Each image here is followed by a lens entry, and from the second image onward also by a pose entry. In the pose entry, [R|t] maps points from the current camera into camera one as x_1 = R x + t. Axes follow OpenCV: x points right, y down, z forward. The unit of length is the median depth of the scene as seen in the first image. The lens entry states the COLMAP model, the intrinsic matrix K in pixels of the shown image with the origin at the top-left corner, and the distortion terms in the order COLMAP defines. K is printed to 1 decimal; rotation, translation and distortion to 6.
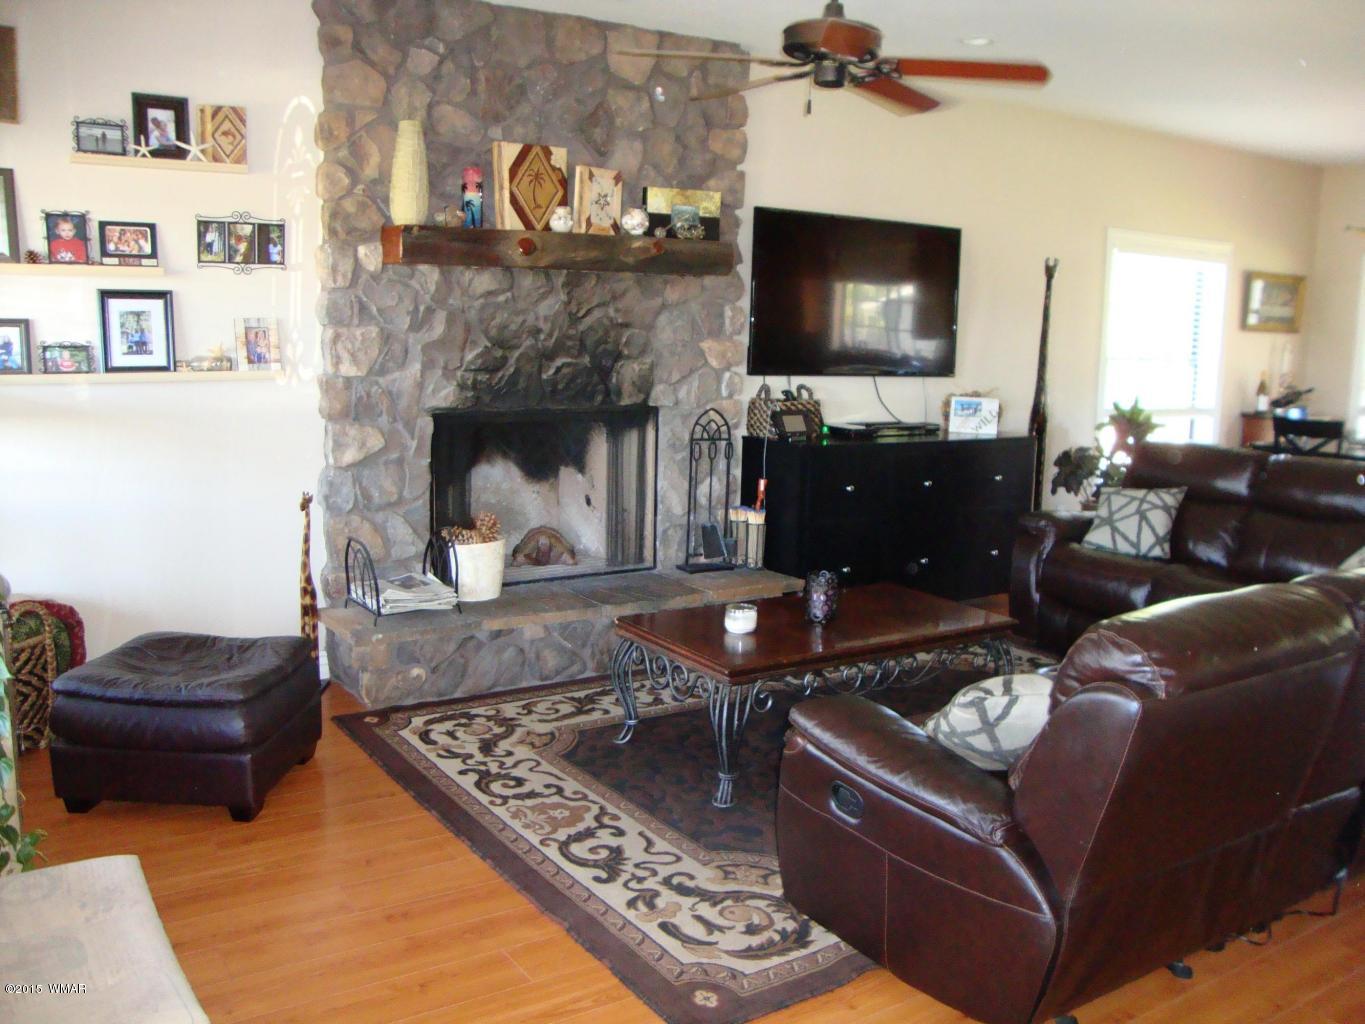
lens RADIAL K [[1236.2, 0, 688.1], [0, 1236.2, 515.0], [0, 0, 1]] dist [-0.202776, 0.224141]
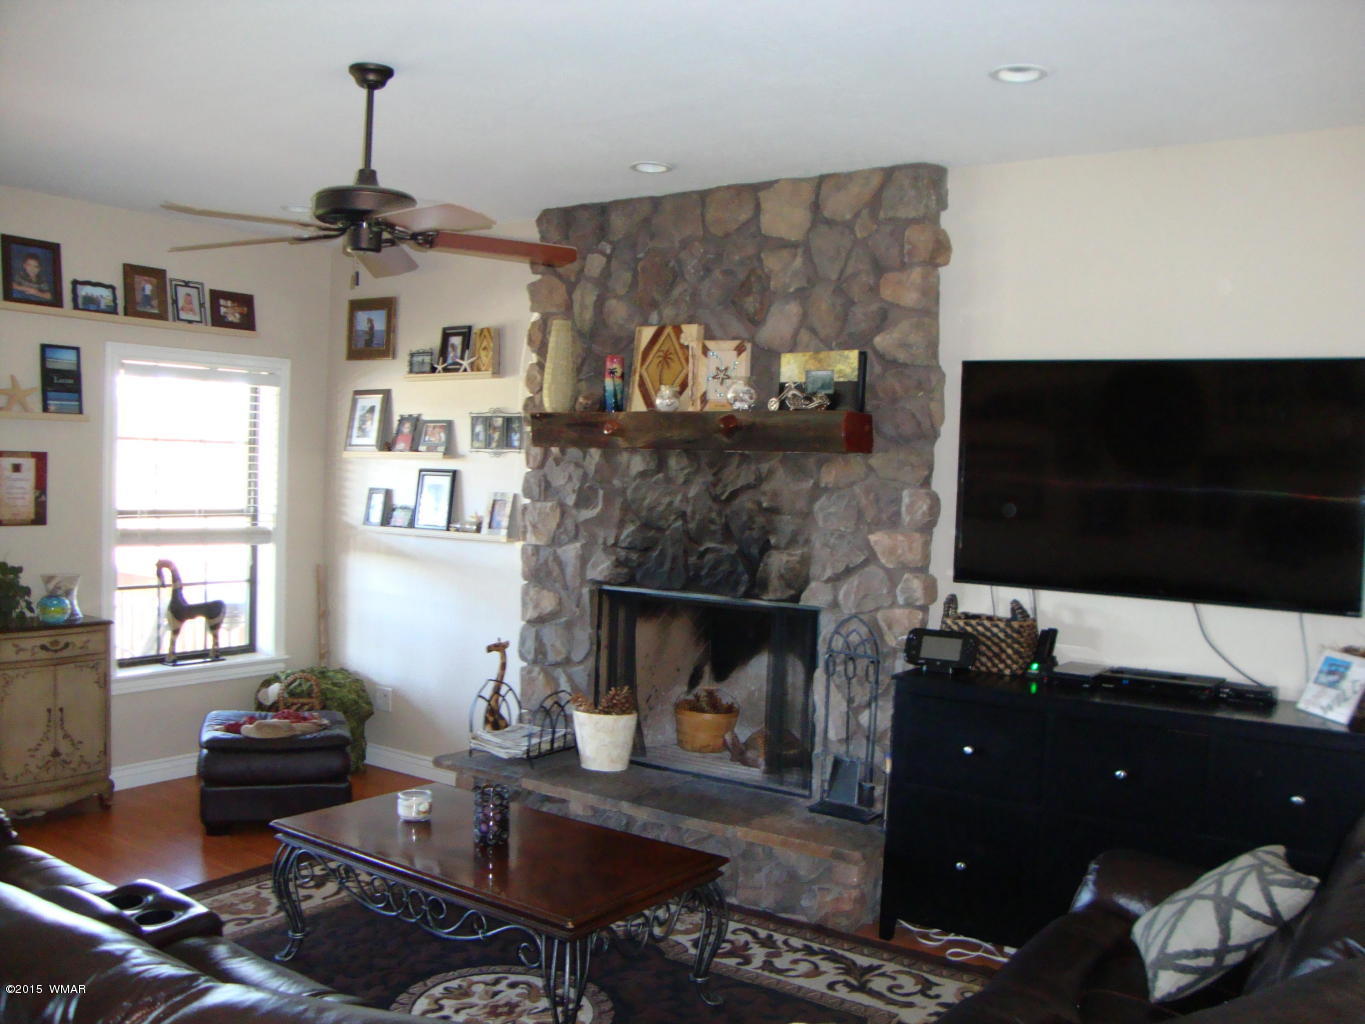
lens RADIAL K [[1236.2, 0, 688.1], [0, 1236.2, 515.0], [0, 0, 1]] dist [-0.202776, 0.224141]
pose [[0.354339, 0.021930, -0.934860, 0.806021], [-0.168746, 0.984812, -0.040858, -0.110323], [0.919766, 0.172231, 0.352658, 0.666818]]
